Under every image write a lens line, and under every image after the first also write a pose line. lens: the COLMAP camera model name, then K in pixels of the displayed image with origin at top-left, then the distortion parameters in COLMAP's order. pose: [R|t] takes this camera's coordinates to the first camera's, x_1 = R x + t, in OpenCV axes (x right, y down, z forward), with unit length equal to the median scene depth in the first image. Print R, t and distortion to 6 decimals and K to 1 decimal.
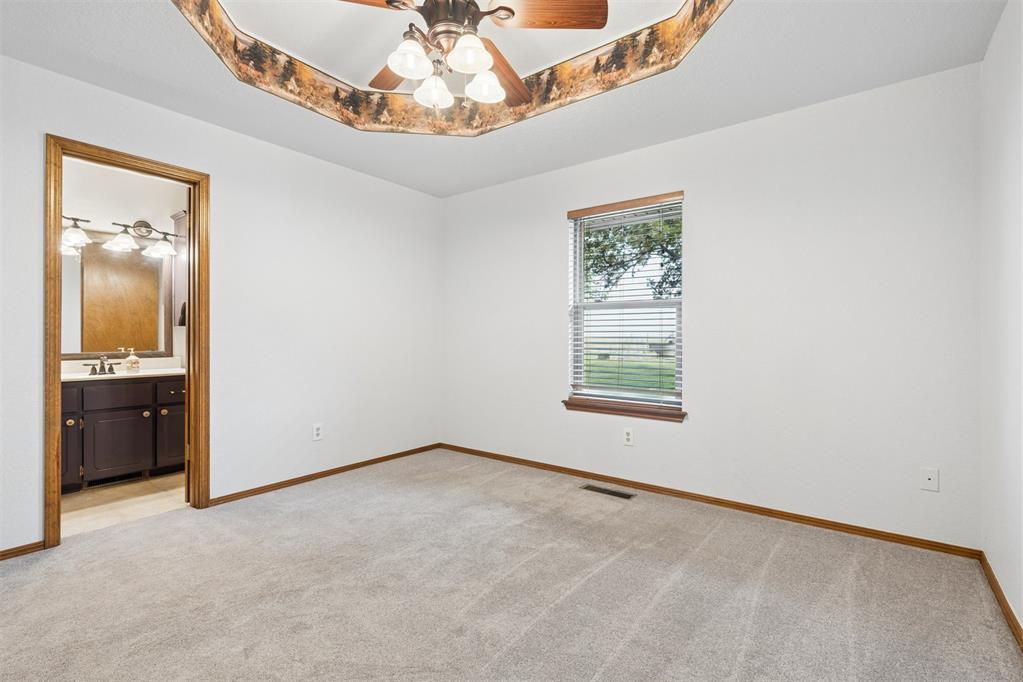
lens RADIAL K [[471.9, 0, 512.7], [0, 471.9, 336.7], [0, 0, 1]] dist [-0.002970, -0.000193]
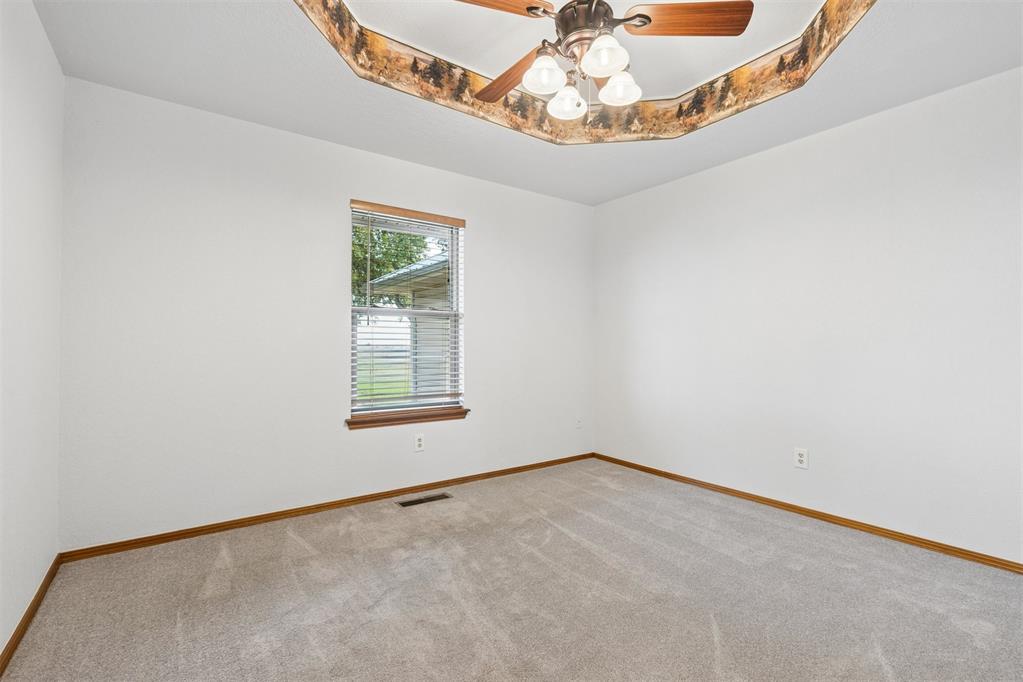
lens RADIAL K [[471.9, 0, 512.7], [0, 471.9, 336.7], [0, 0, 1]] dist [-0.002970, -0.000193]
pose [[0.269377, 0.014433, 0.962927, -0.722505], [-0.002524, 0.999895, -0.014281, -0.002275], [-0.963031, 0.001416, 0.269385, 0.561708]]
